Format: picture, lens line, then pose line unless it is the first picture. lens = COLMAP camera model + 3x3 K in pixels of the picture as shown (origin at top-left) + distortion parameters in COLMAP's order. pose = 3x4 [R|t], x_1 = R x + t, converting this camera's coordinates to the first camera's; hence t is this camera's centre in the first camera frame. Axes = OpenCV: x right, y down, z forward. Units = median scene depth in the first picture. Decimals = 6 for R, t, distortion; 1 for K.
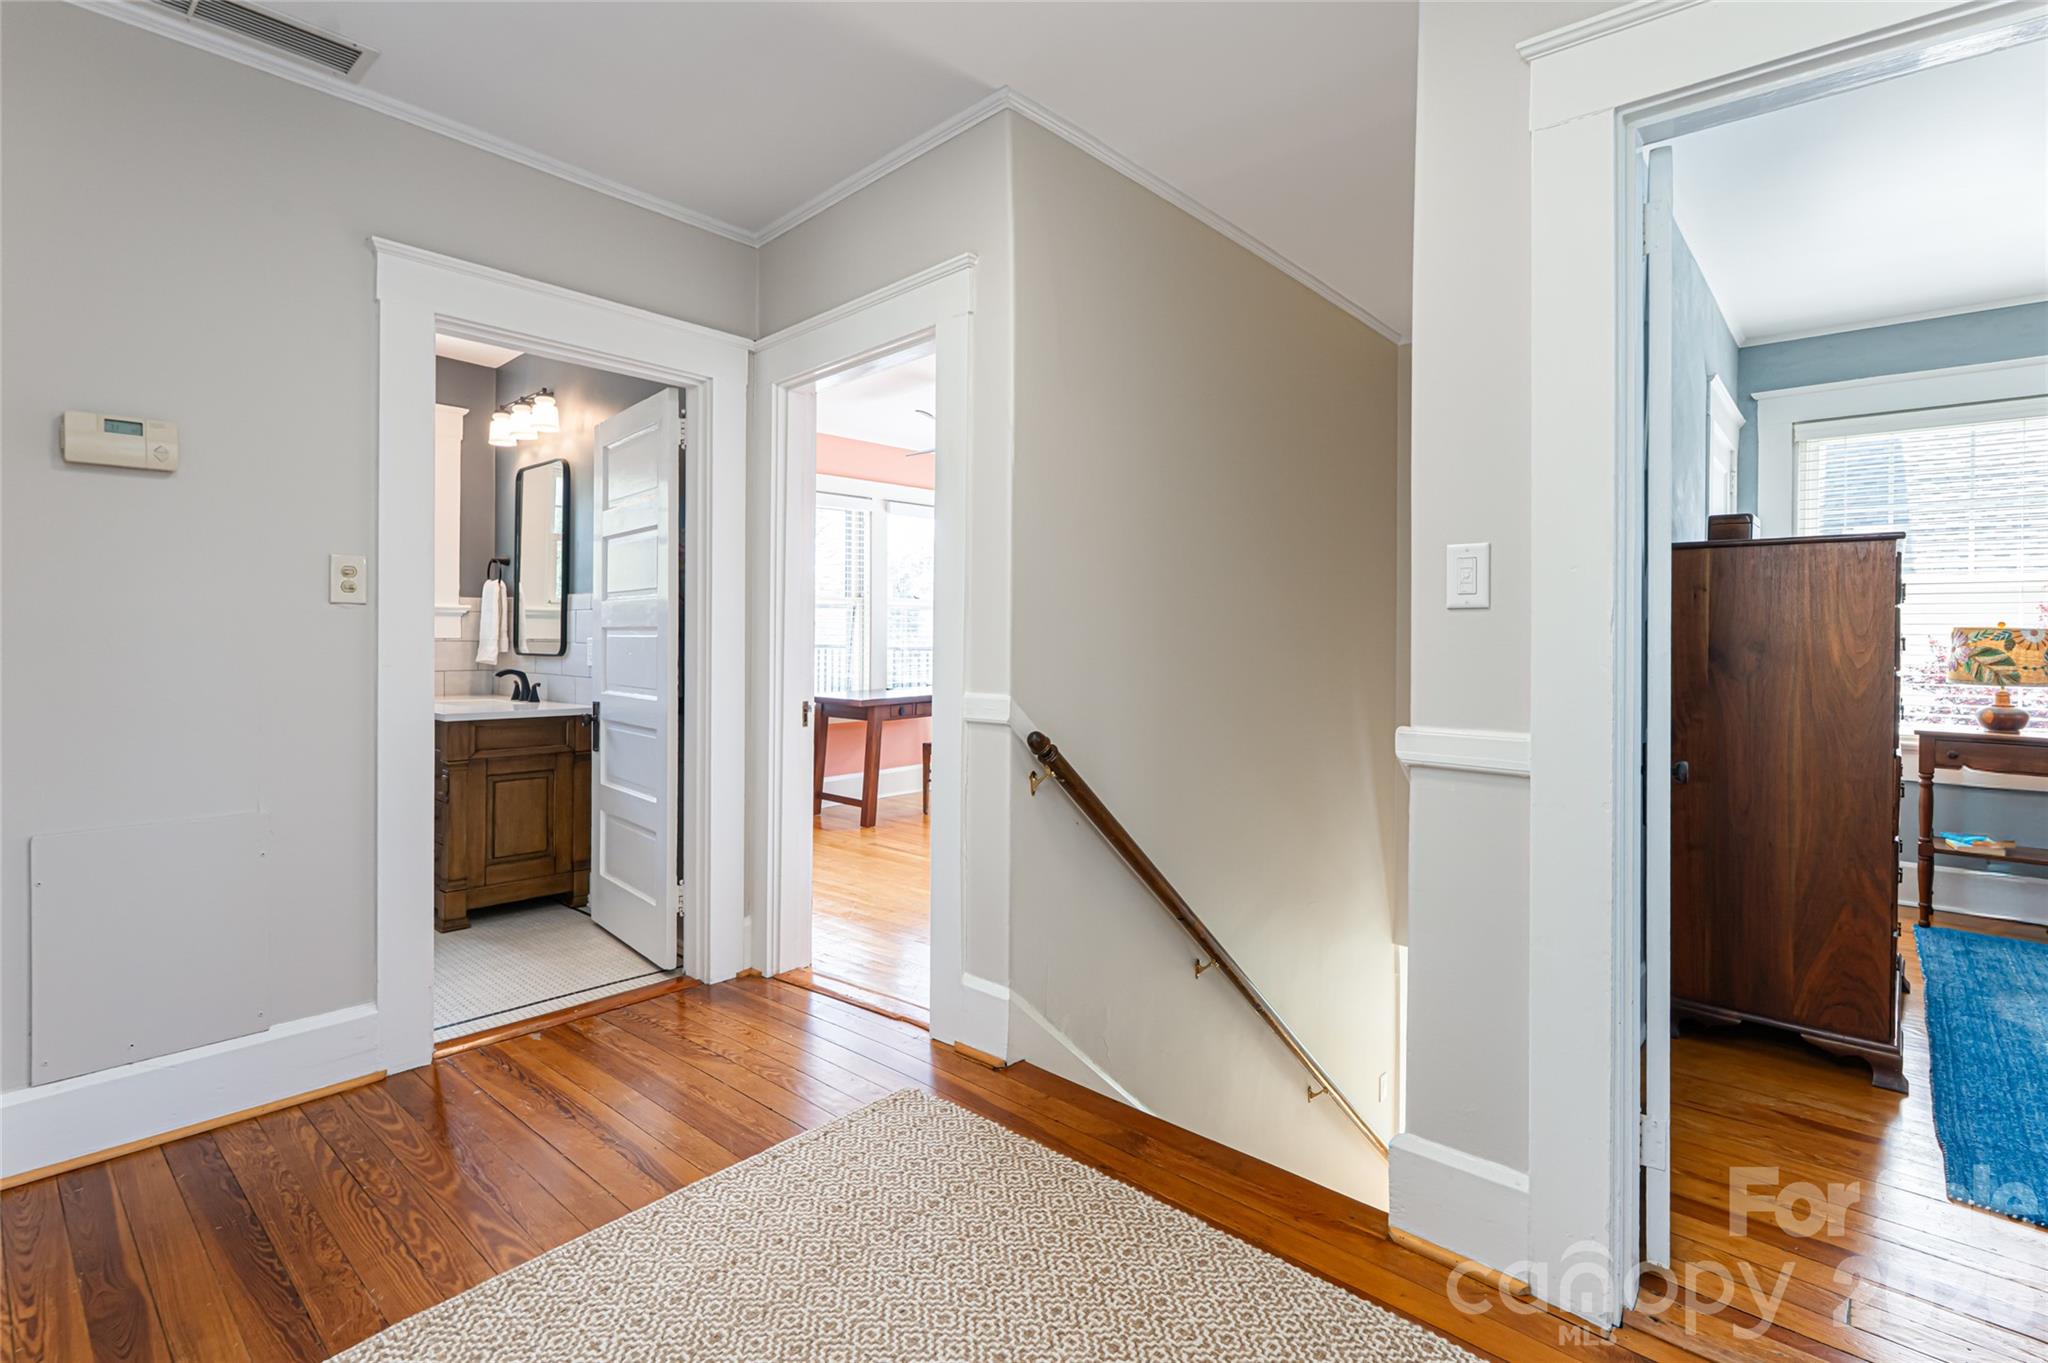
lens RADIAL K [[965.3, 0, 1029.7], [0, 965.3, 630.7], [0, 0, 1]] dist [-0.002200, -0.000161]
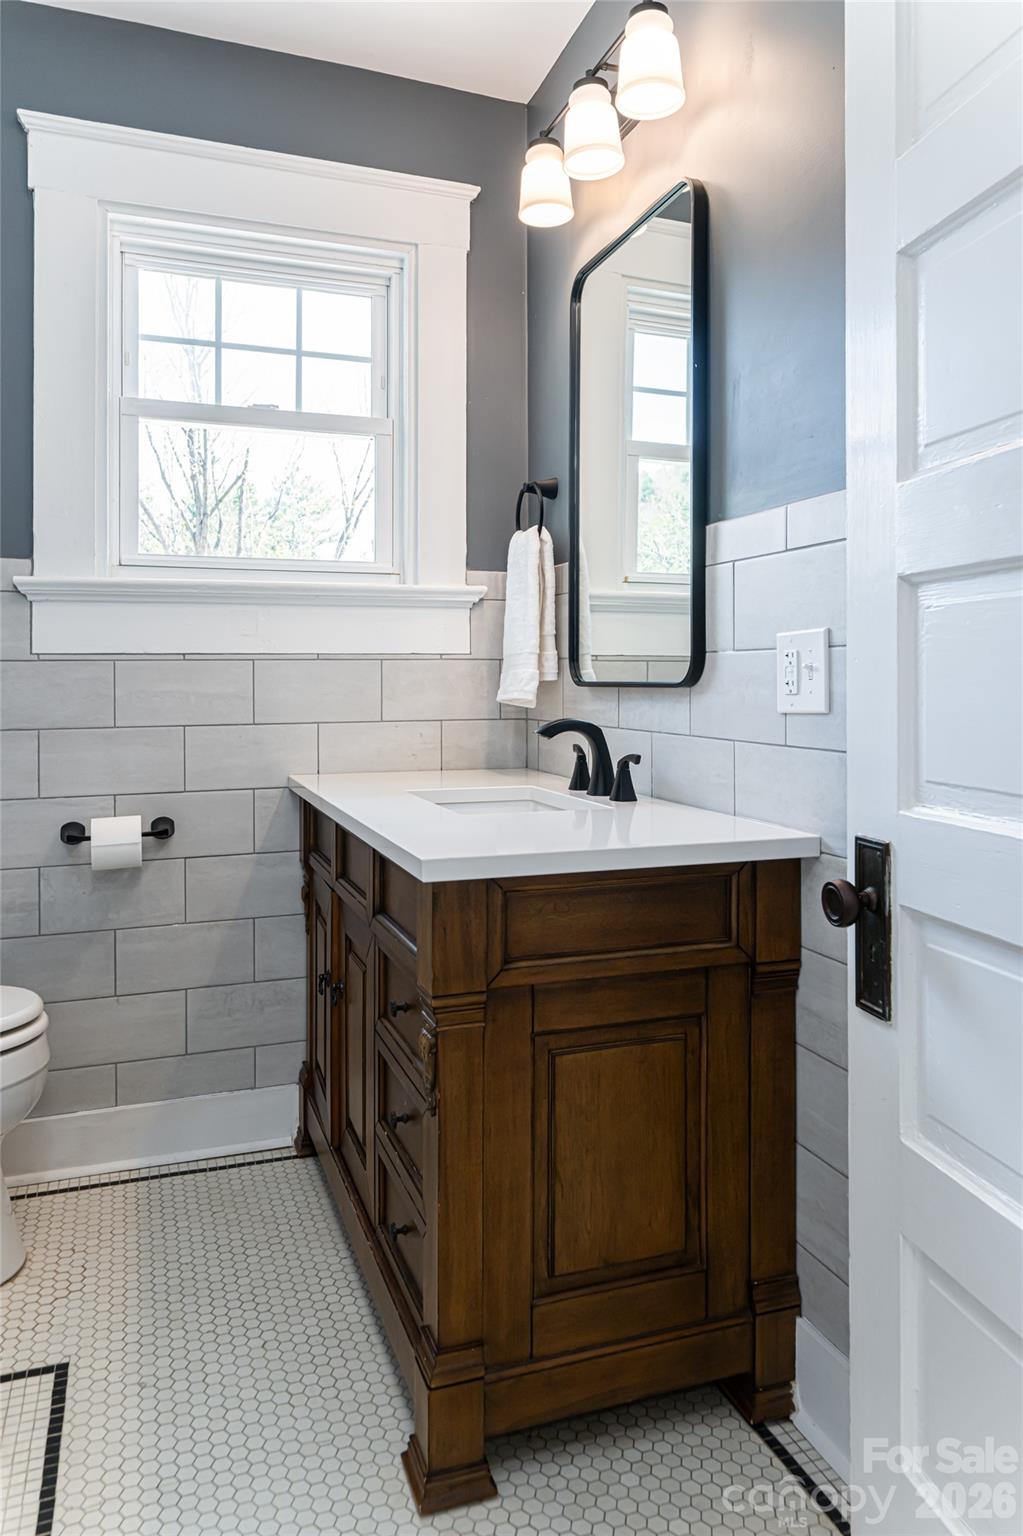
lens RADIAL K [[1068.1, 0, 509.1], [0, 1068.1, 669.5], [0, 0, 1]] dist [-0.001031, -0.001549]
pose [[0.875802, -0.010739, -0.482551, -0.333199], [0.009437, 0.999942, -0.005125, 0.020178], [0.482578, -0.000066, 0.875853, 0.573328]]
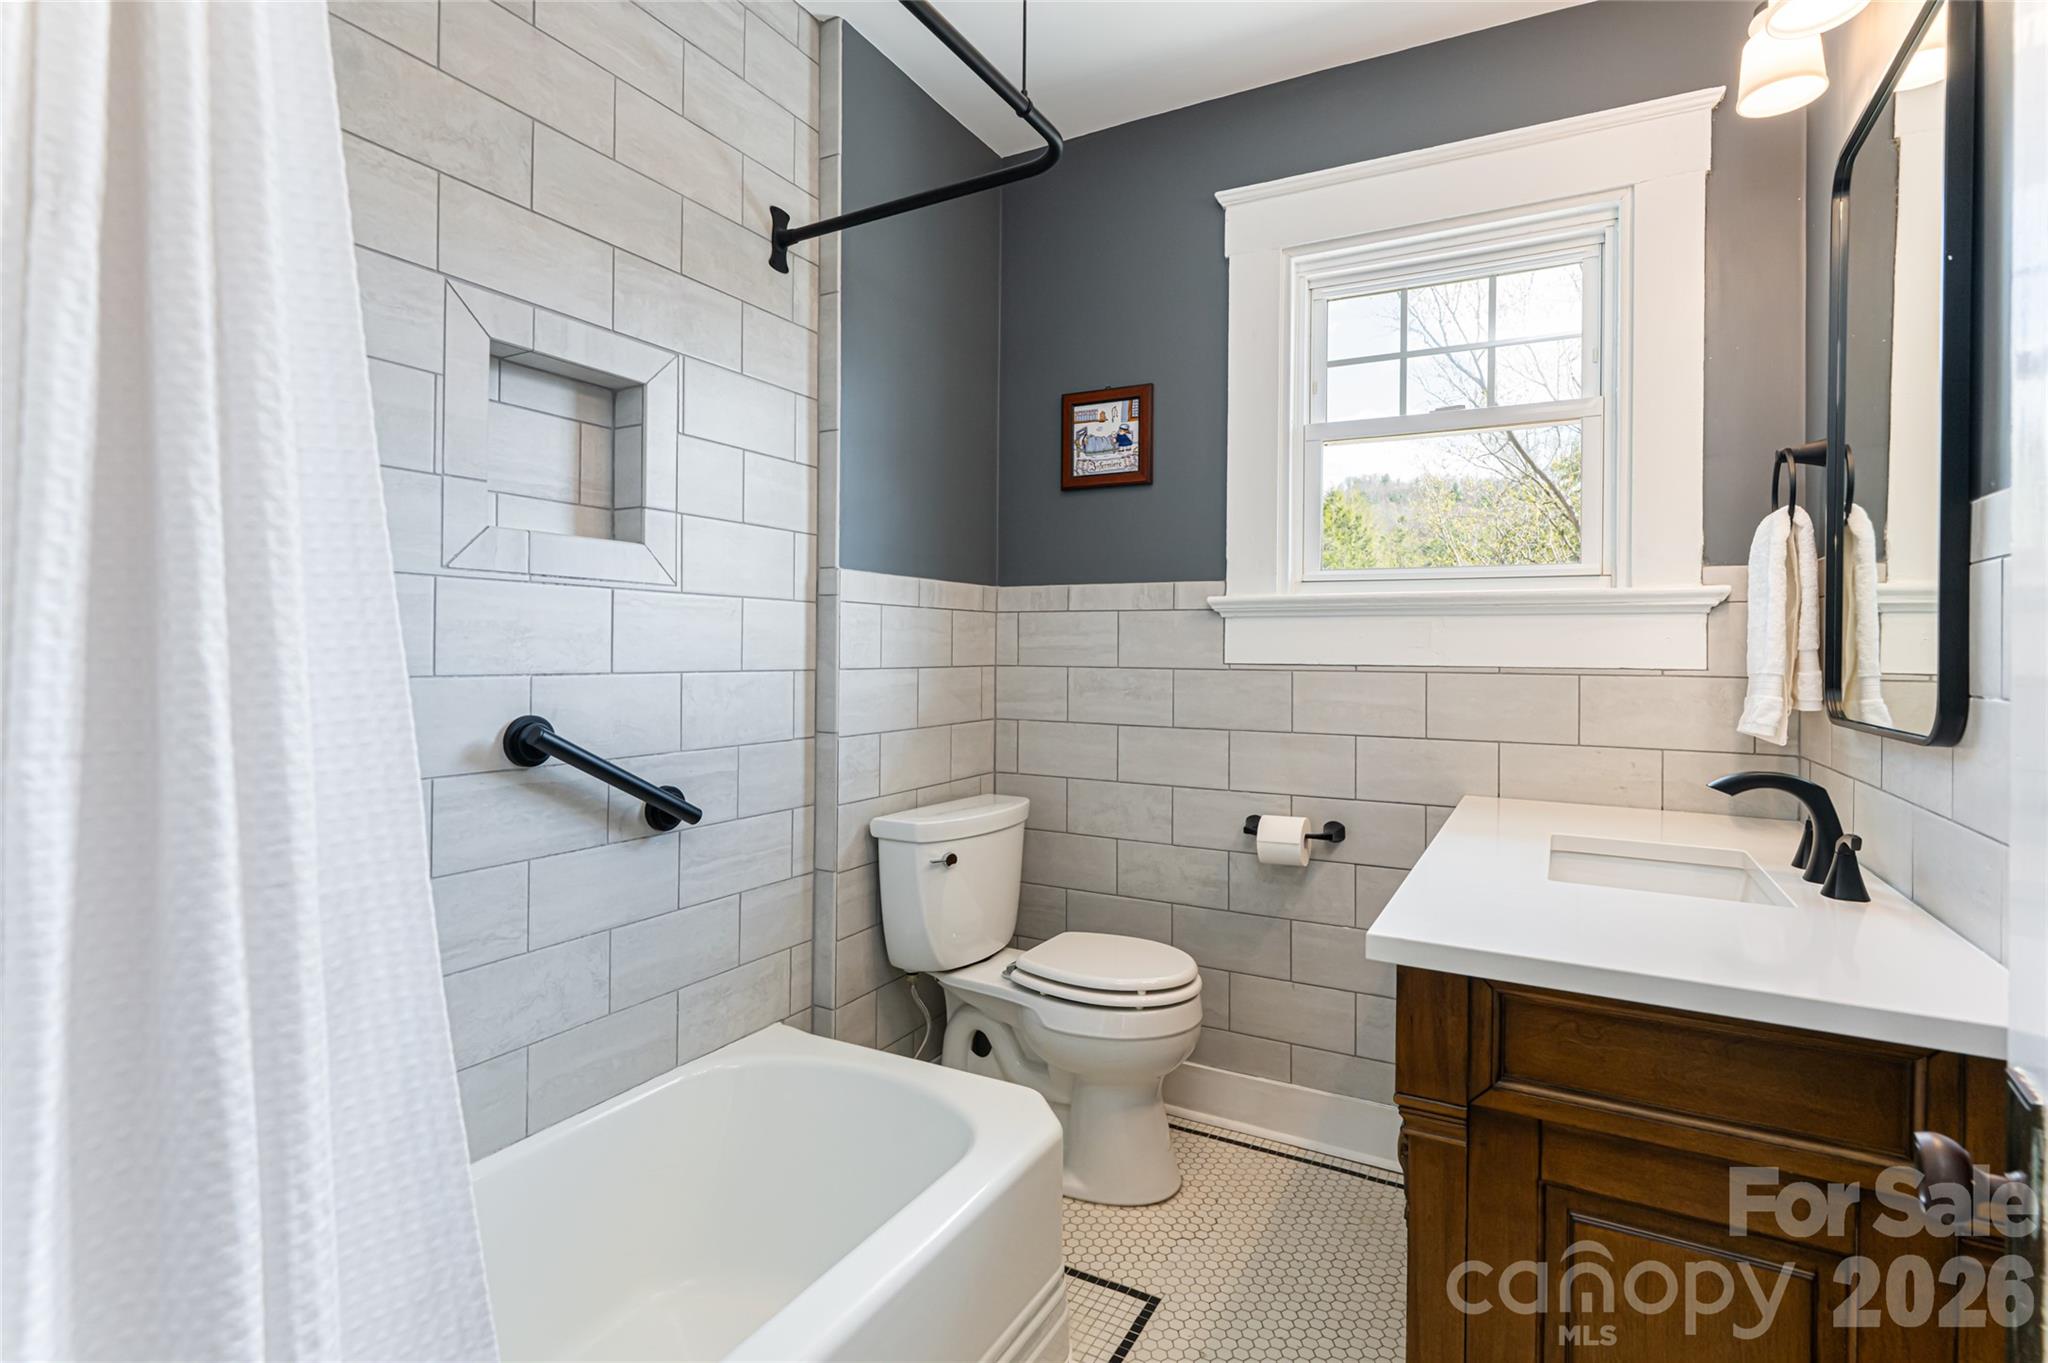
lens RADIAL K [[974.9, 0, 1024.8], [0, 974.9, 644.3], [0, 0, 1]] dist [-0.000394, -0.000491]
pose [[0.225977, -0.009273, -0.974089, -0.282535], [-0.005001, 0.999930, -0.010680, 0.003079], [0.974120, 0.007285, 0.225915, 0.685749]]
